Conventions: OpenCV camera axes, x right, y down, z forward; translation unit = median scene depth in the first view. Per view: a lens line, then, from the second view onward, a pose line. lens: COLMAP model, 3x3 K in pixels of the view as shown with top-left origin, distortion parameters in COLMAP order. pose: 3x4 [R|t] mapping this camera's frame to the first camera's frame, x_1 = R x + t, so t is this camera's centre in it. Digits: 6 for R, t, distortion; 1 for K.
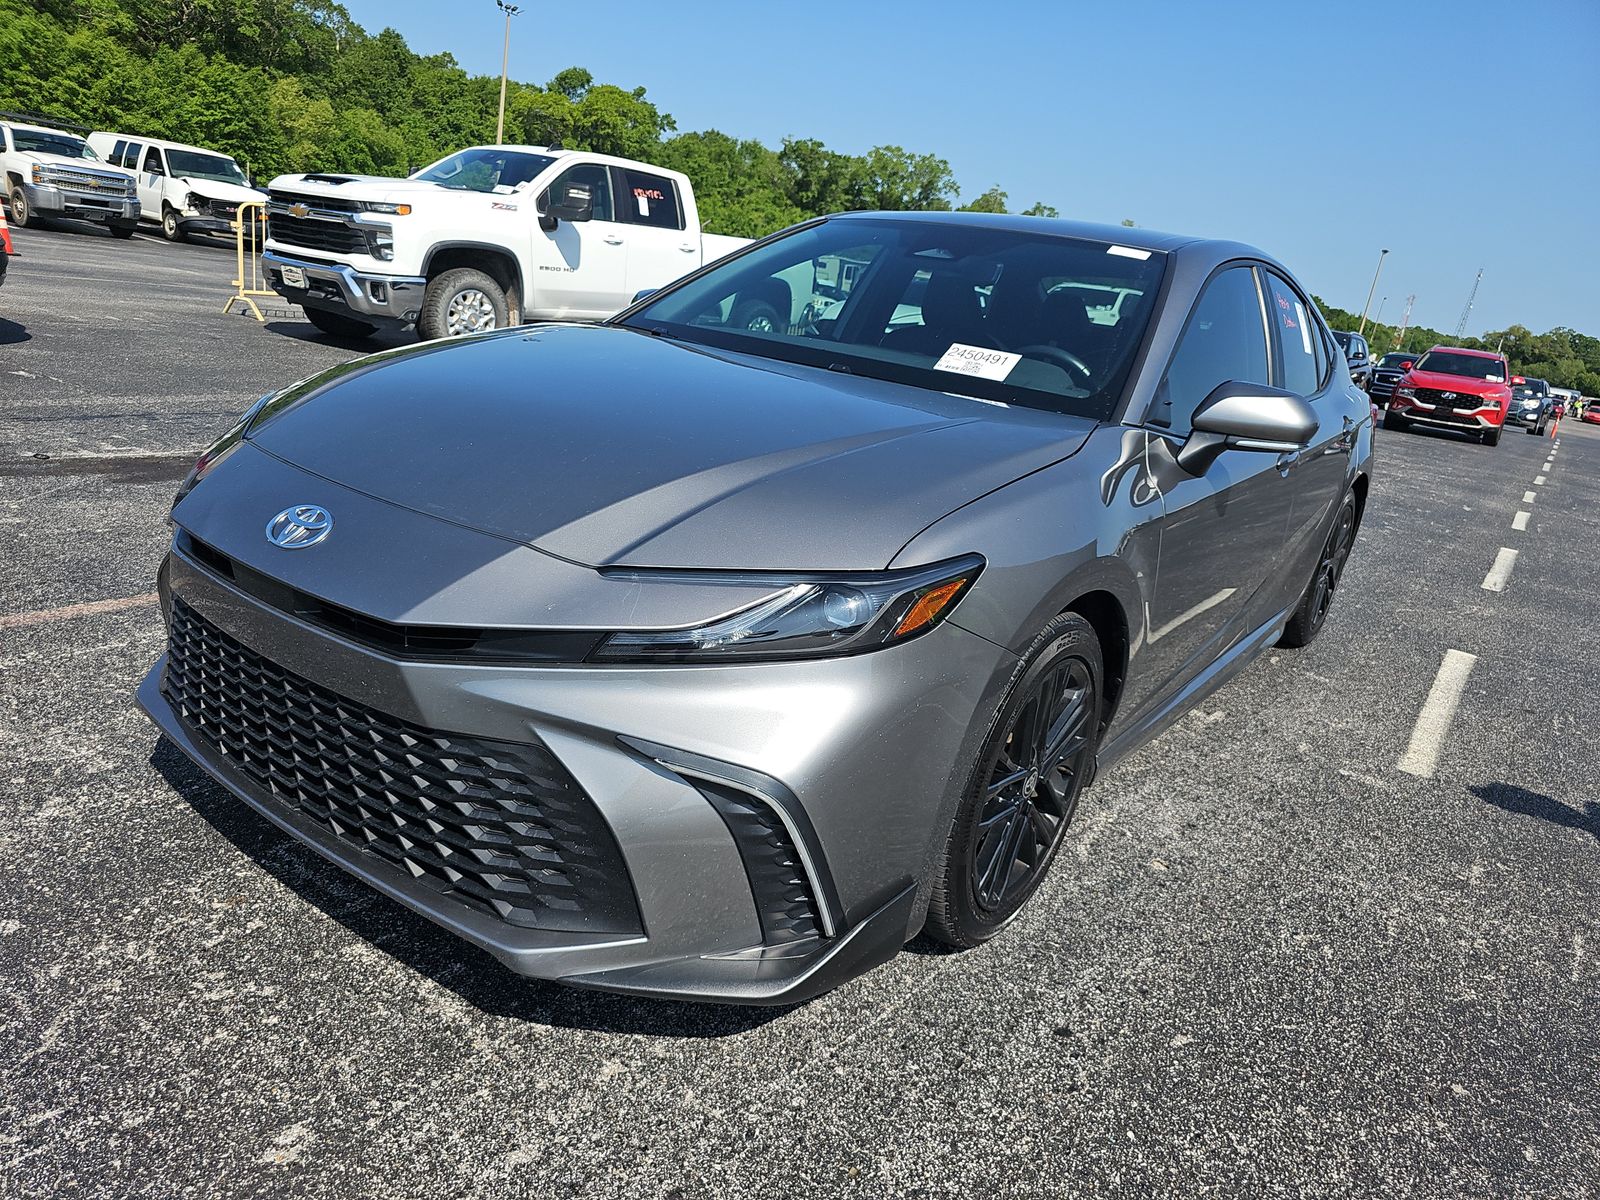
lens RADIAL K [[1084.0, 0, 800.4], [0, 1084.0, 595.6], [0, 0, 1]] dist [0.013701, -0.020869]
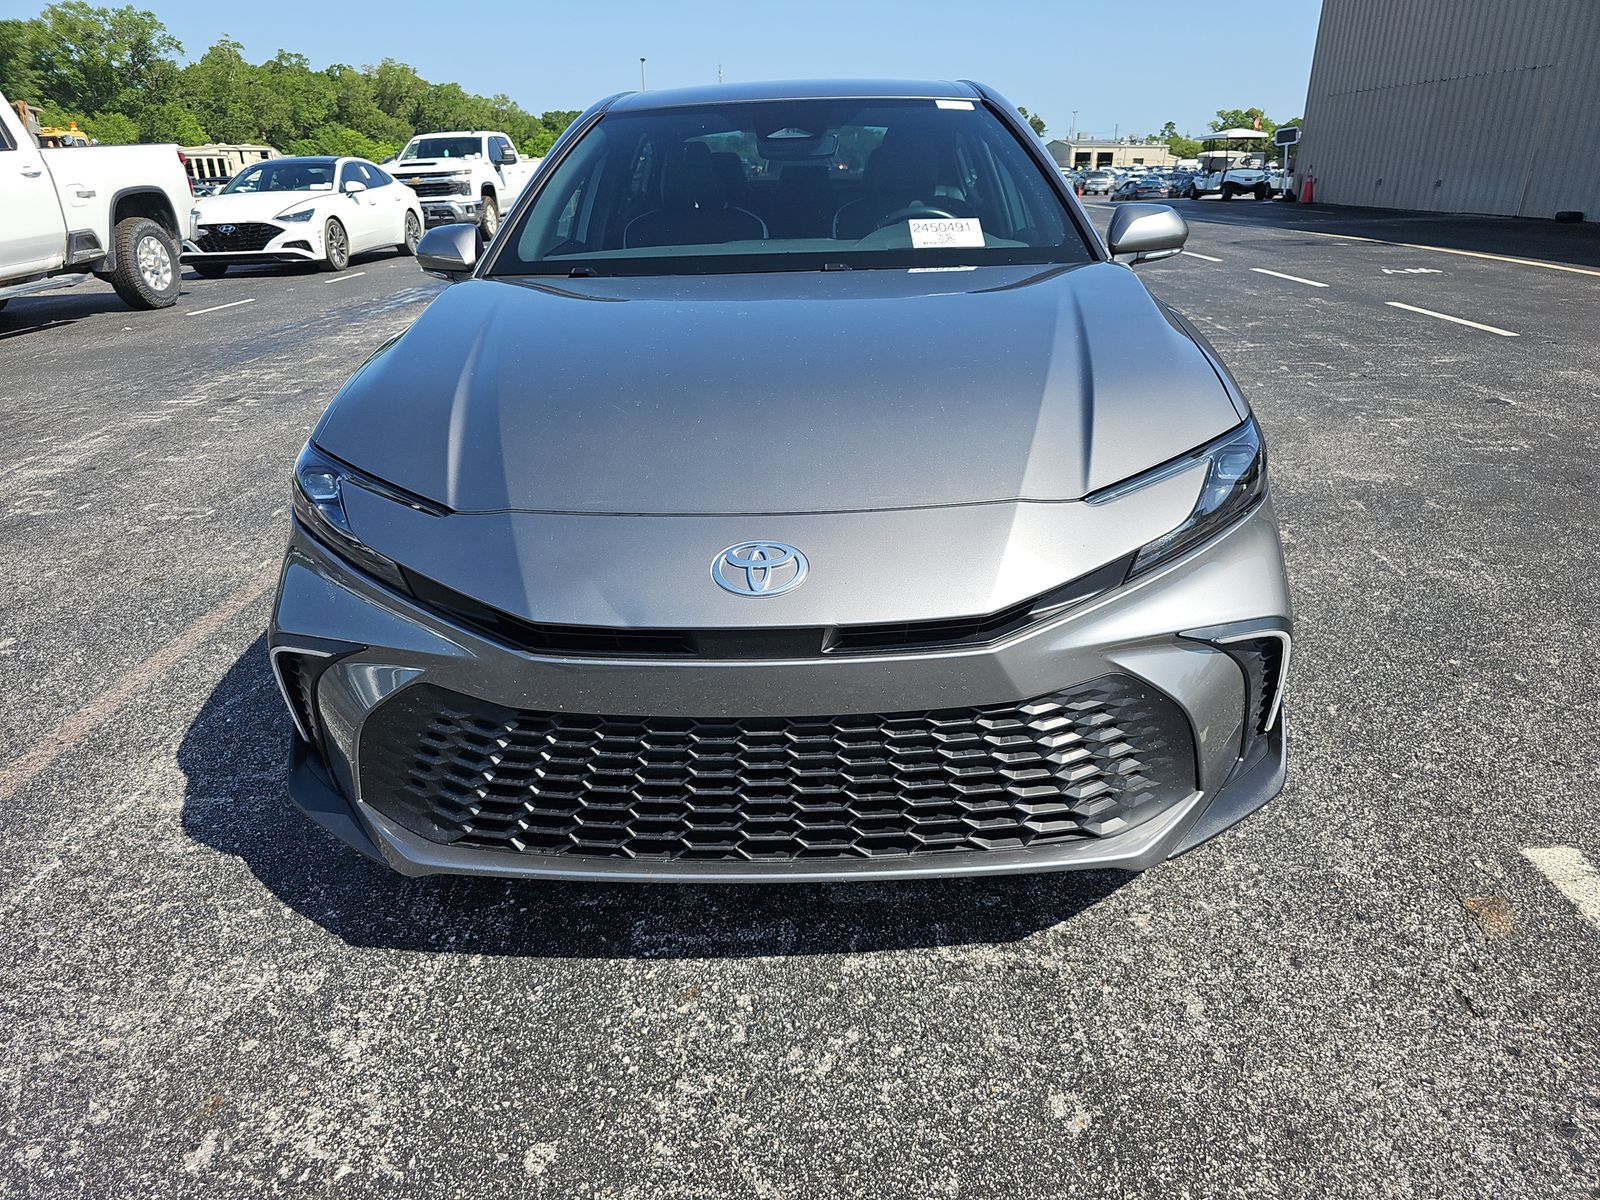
lens RADIAL K [[1084.0, 0, 797.5], [0, 1084.0, 602.3], [0, 0, 1]] dist [0.013701, -0.020869]
pose [[0.808586, -0.361807, 0.463987, -0.822531], [0.295010, 0.931603, 0.212331, -0.208823], [-0.509074, -0.034807, 0.860018, 0.207275]]
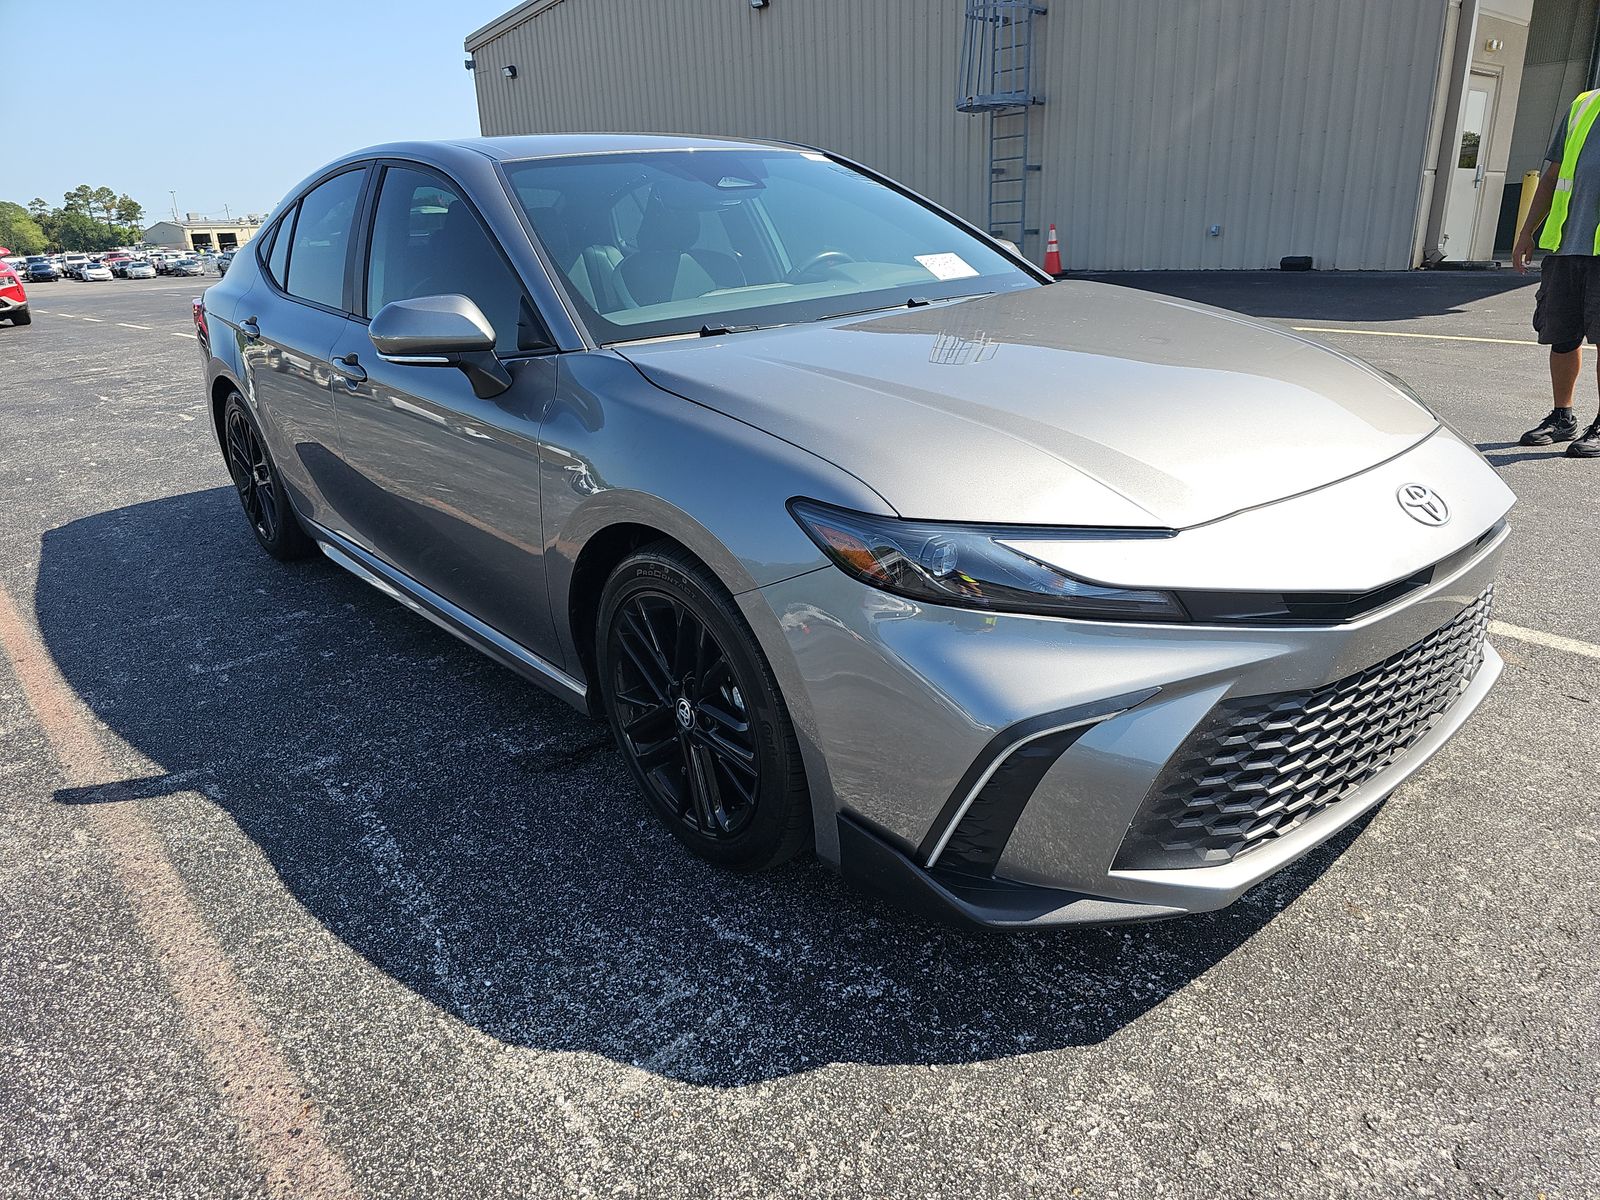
lens RADIAL K [[1084.0, 0, 800.7], [0, 1084.0, 599.9], [0, 0, 1]] dist [0.013701, -0.020869]
pose [[0.205536, -0.474540, 0.855901, -1.502315], [0.352103, 0.851865, 0.387749, -0.602108], [-0.913115, 0.221669, 0.342176, 1.172412]]
